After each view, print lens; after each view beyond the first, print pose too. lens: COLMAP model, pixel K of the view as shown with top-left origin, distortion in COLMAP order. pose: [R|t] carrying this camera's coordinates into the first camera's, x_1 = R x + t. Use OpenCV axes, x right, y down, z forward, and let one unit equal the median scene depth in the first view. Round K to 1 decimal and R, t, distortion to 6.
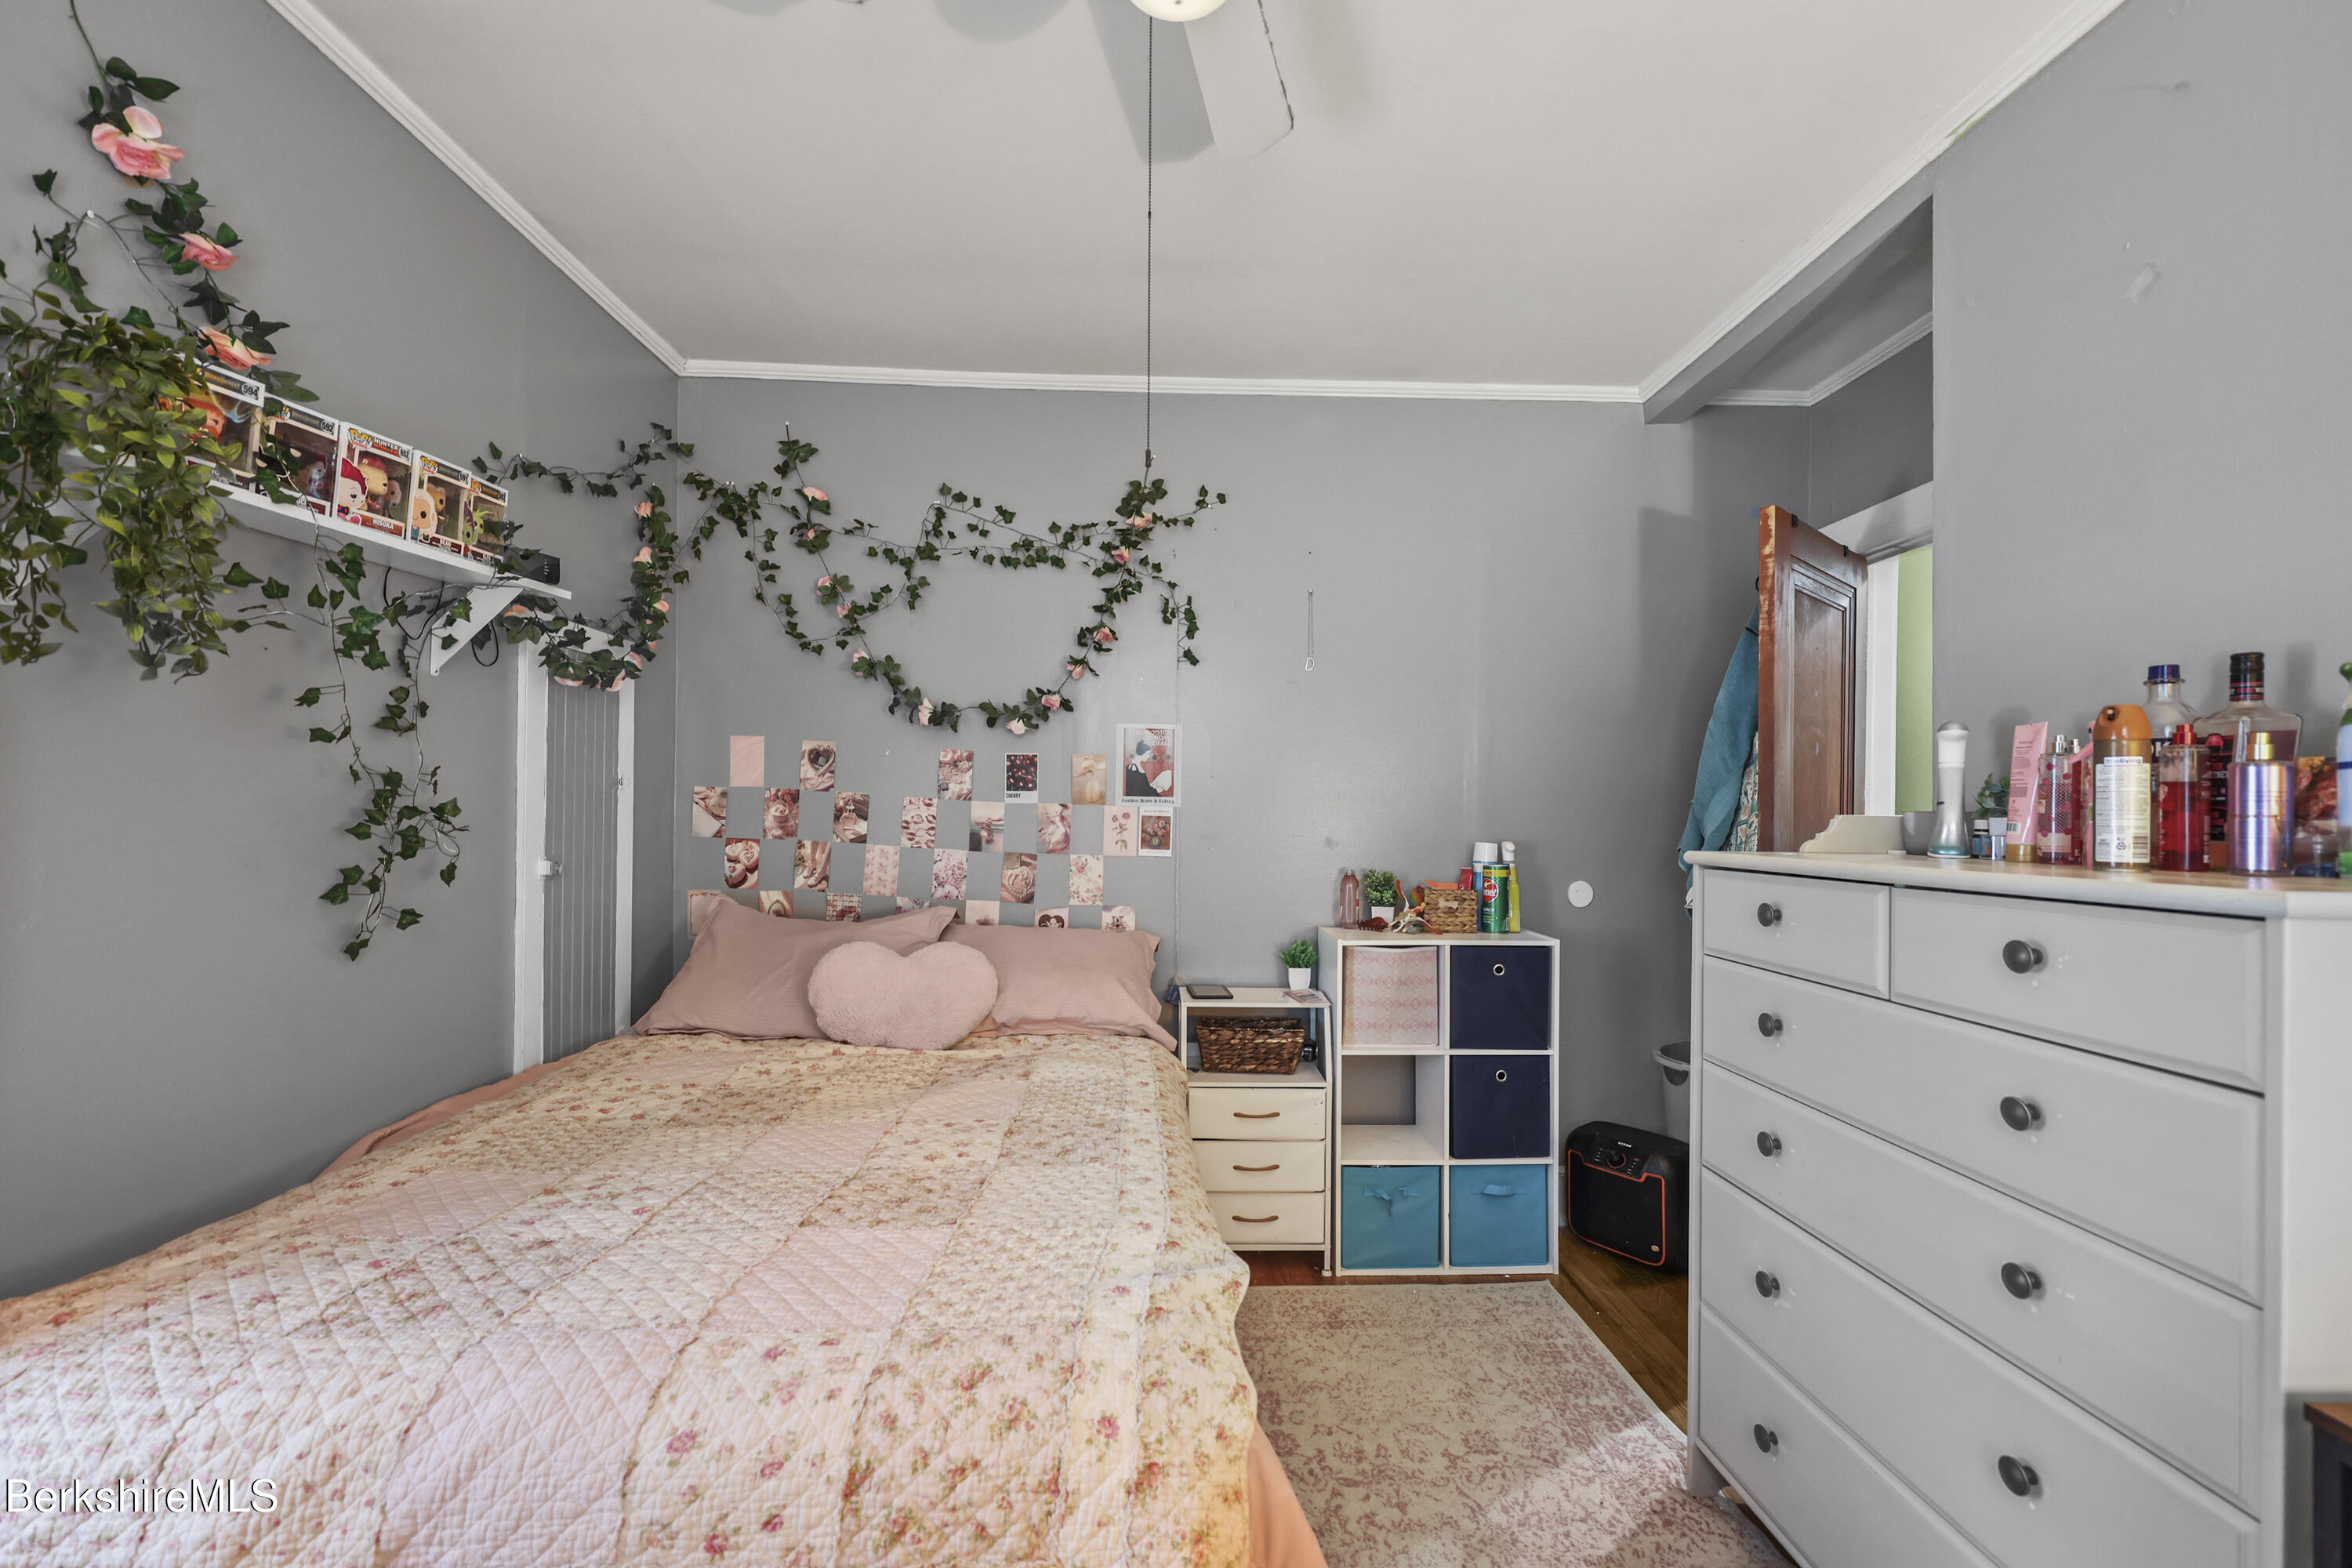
lens RADIAL K [[959.4, 0, 1179.1], [0, 959.4, 802.5], [0, 0, 1]] dist [0.001178, 0.000564]
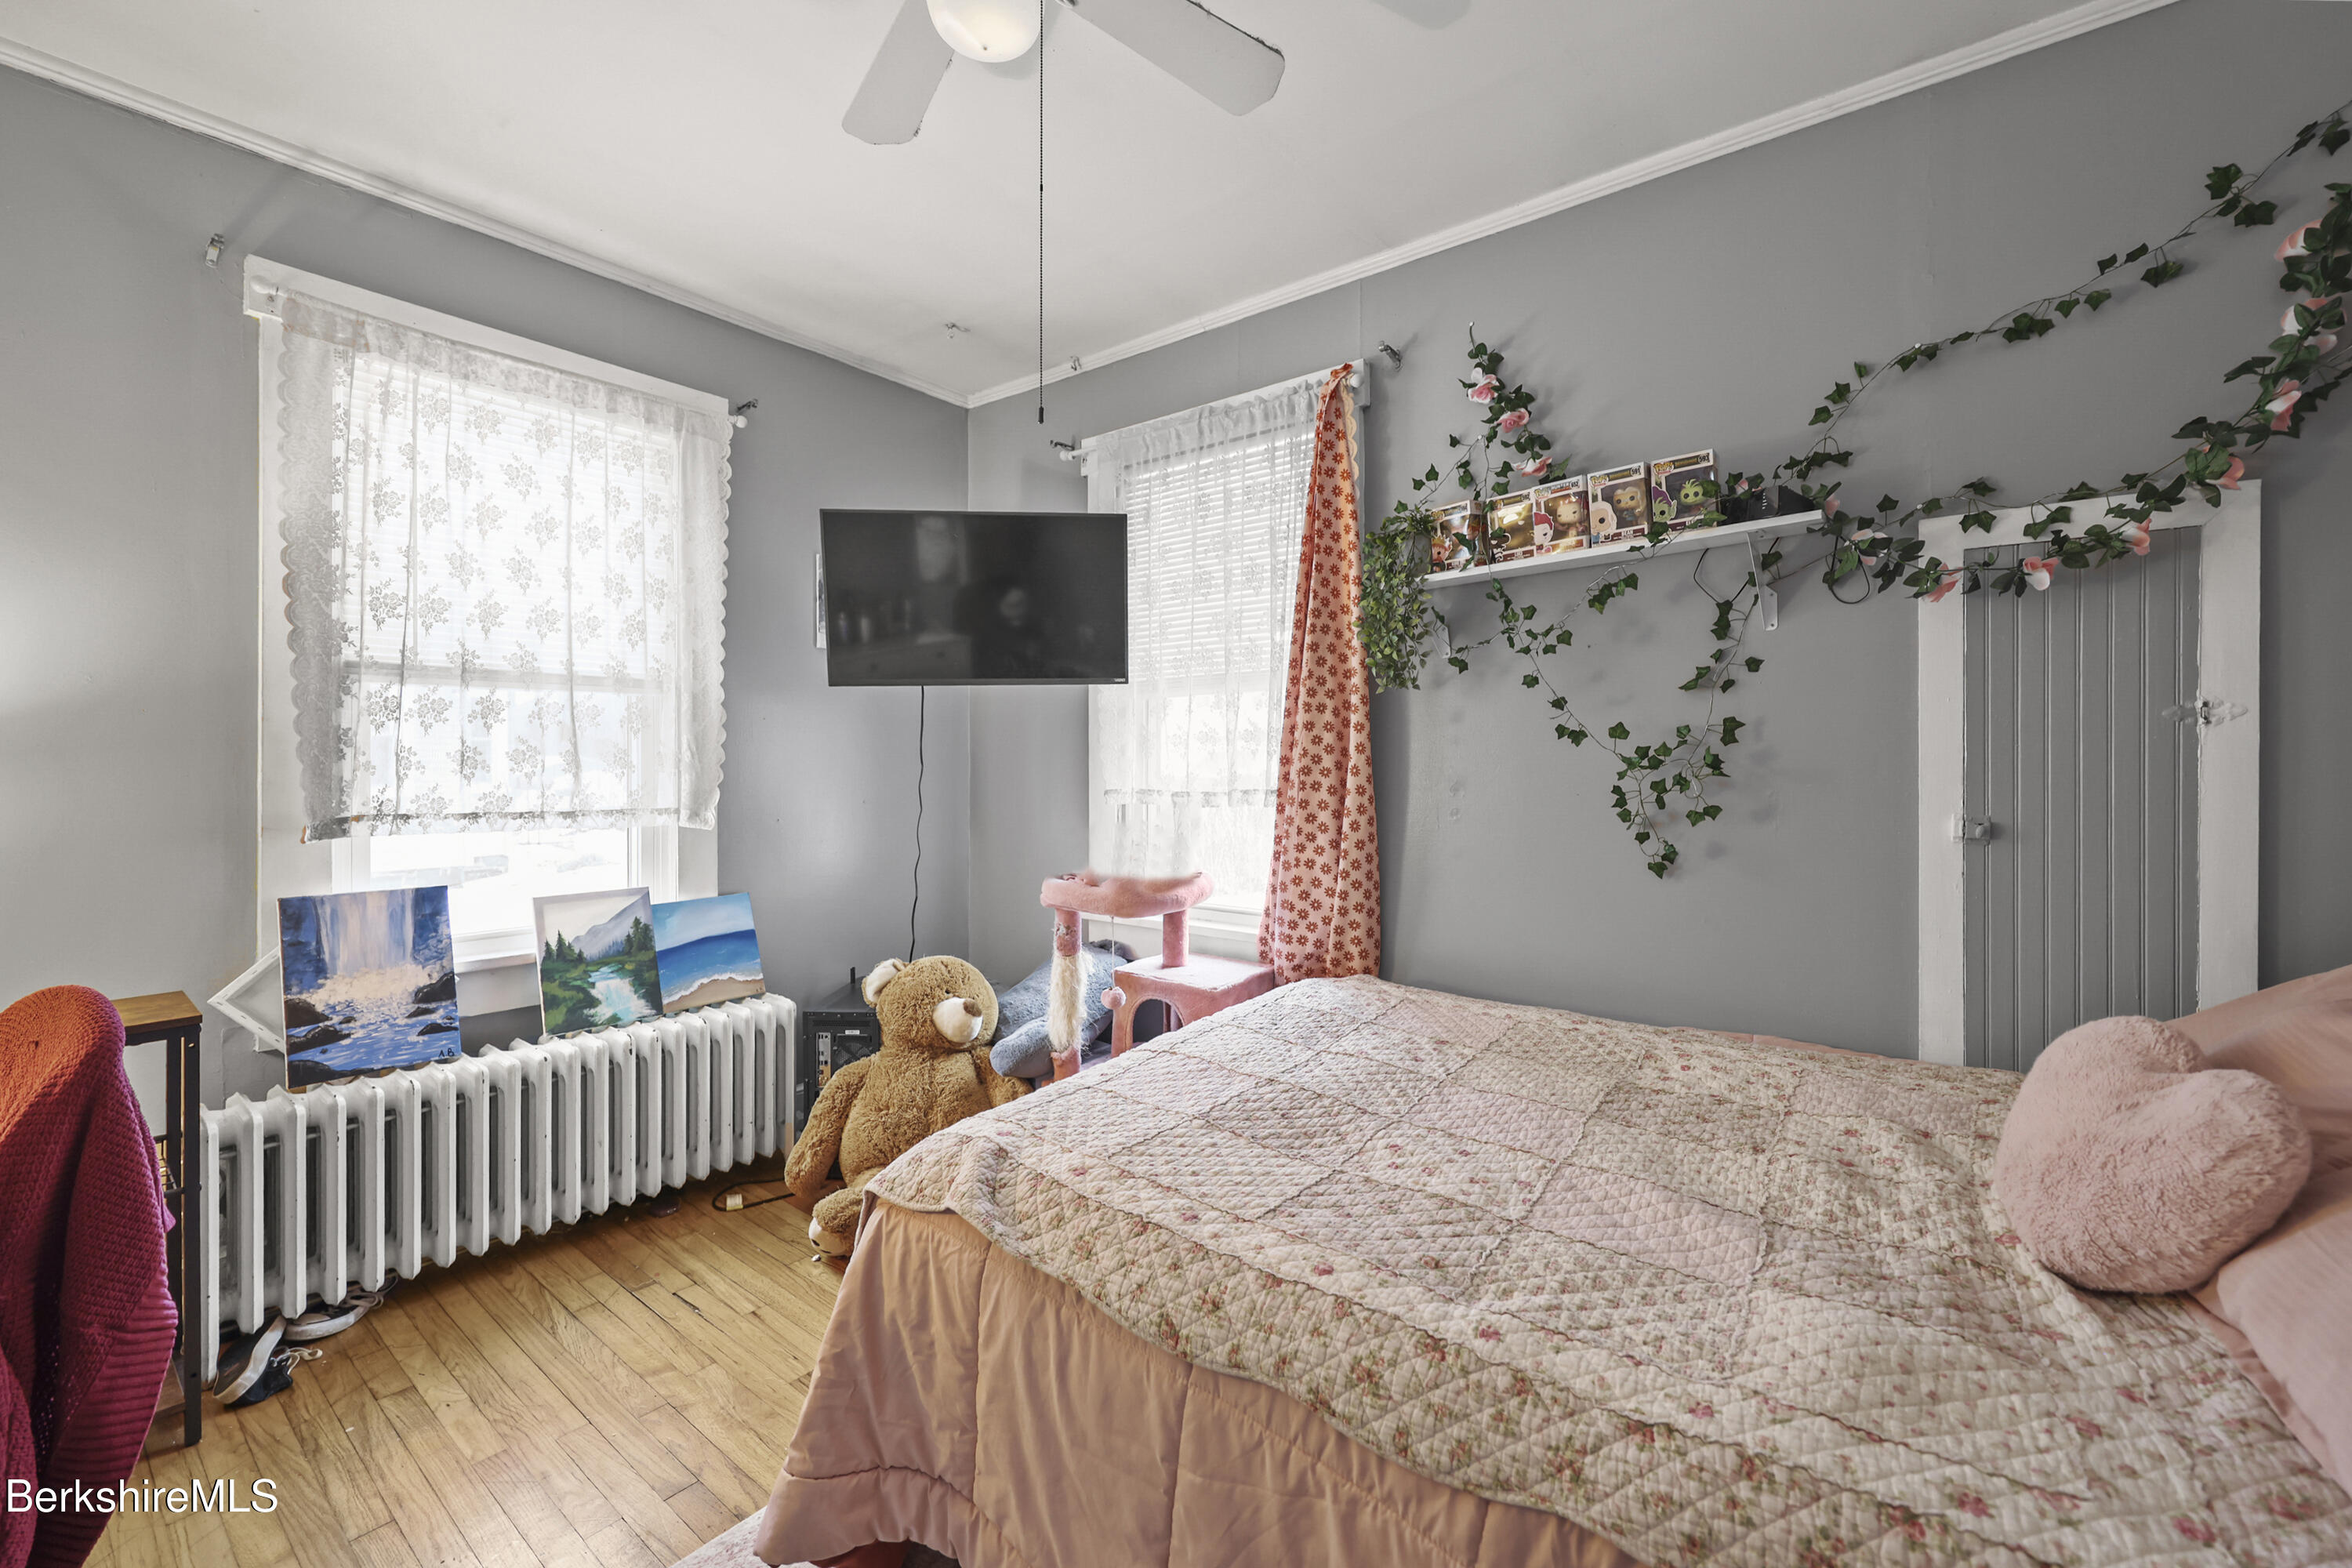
lens RADIAL K [[959.4, 0, 1175.9], [0, 959.4, 767.5], [0, 0, 1]] dist [0.001178, 0.000564]
pose [[-0.633933, -0.004296, -0.773376, 0.488051], [-0.000683, 0.999987, -0.004995, 0.026066], [0.773387, -0.002638, -0.633928, 1.257081]]
